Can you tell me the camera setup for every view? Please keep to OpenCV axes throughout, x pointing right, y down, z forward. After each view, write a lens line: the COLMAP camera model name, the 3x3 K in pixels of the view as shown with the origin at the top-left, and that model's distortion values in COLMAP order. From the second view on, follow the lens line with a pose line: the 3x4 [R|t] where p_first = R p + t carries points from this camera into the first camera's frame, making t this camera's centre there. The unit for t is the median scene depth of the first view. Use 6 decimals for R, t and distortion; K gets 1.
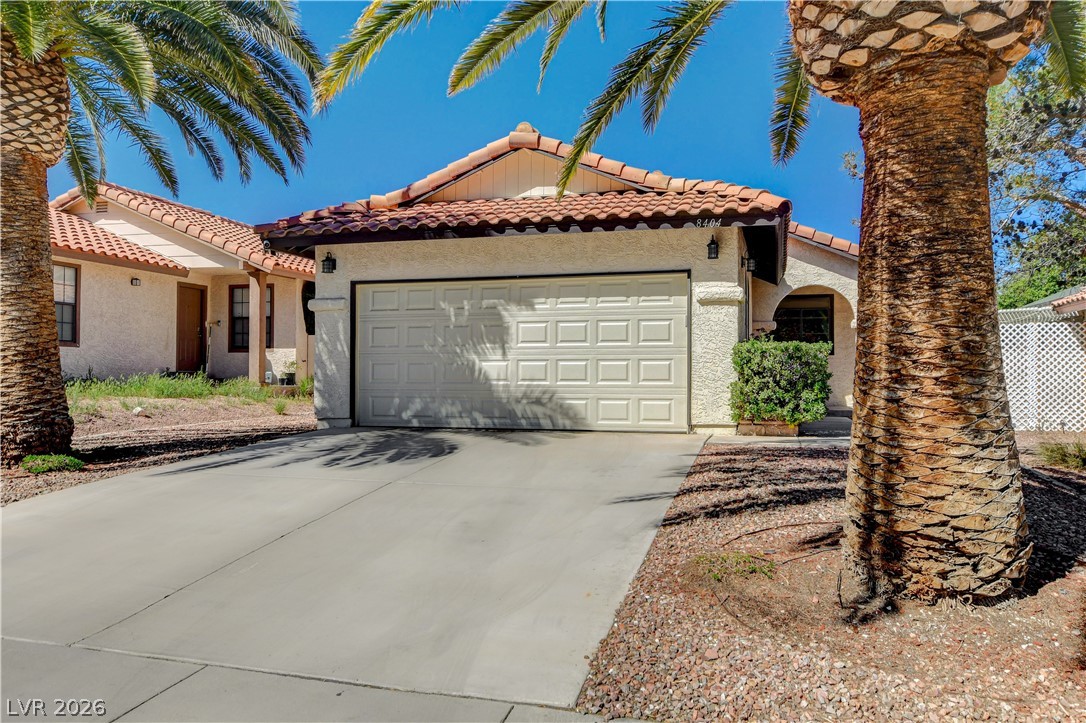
lens RADIAL K [[839.2, 0, 542.1], [0, 839.2, 362.7], [0, 0, 1]] dist [0.007882, 0.007917]
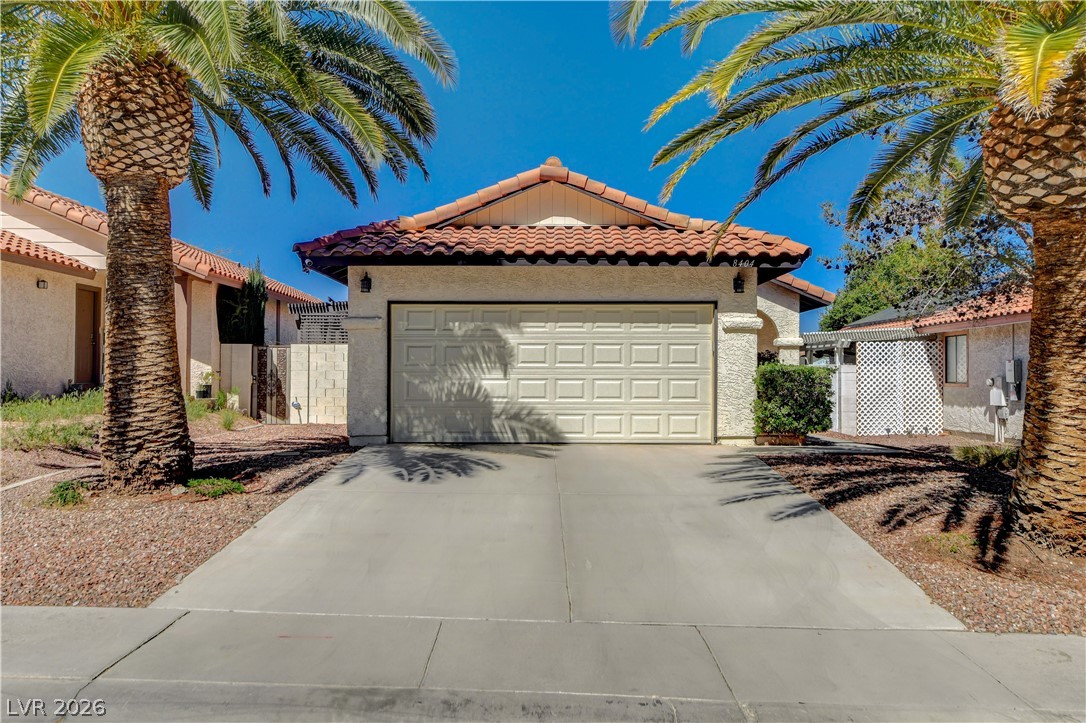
lens RADIAL K [[917.6, 0, 540.4], [0, 917.6, 363.0], [0, 0, 1]] dist [0.012329, 0.004467]
pose [[0.963639, 0.005147, 0.267158, -0.387500], [-0.005536, 0.999984, 0.000702, -0.026101], [-0.267150, -0.002156, 0.963653, -0.140773]]
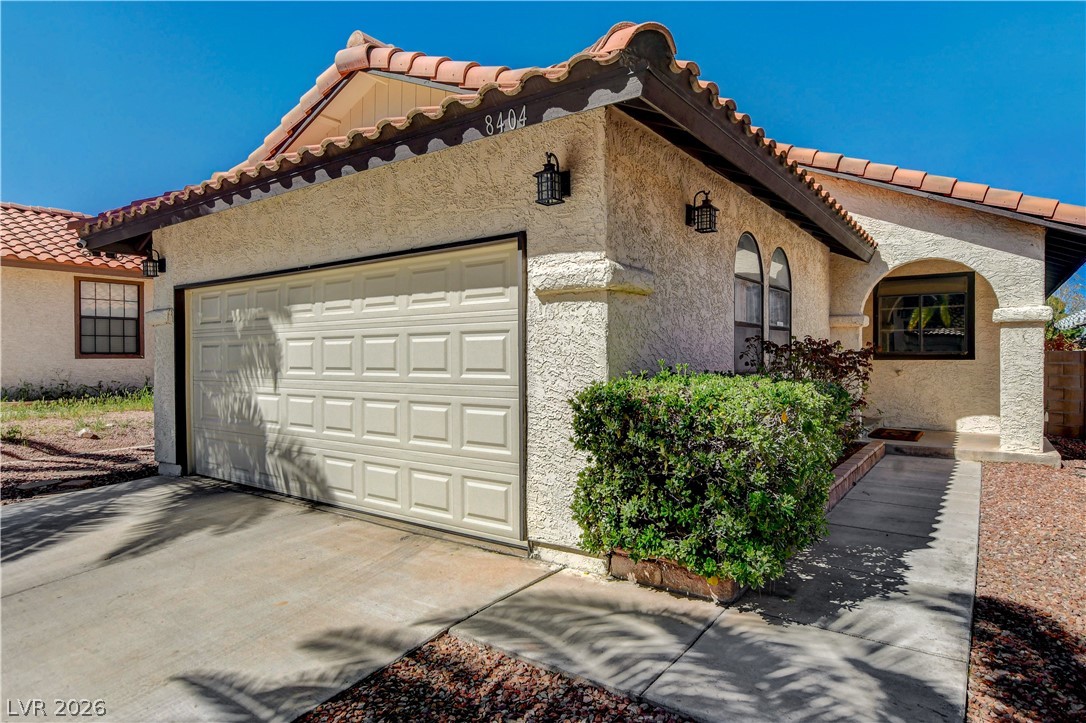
lens RADIAL K [[629.3, 0, 545.3], [0, 629.3, 352.5], [0, 0, 1]] dist [-0.005008, -0.000364]
pose [[0.939055, -0.009200, -0.343645, 0.315755], [0.014236, 0.999825, 0.012134, -0.043125], [0.343473, -0.016287, 0.939021, 0.648044]]
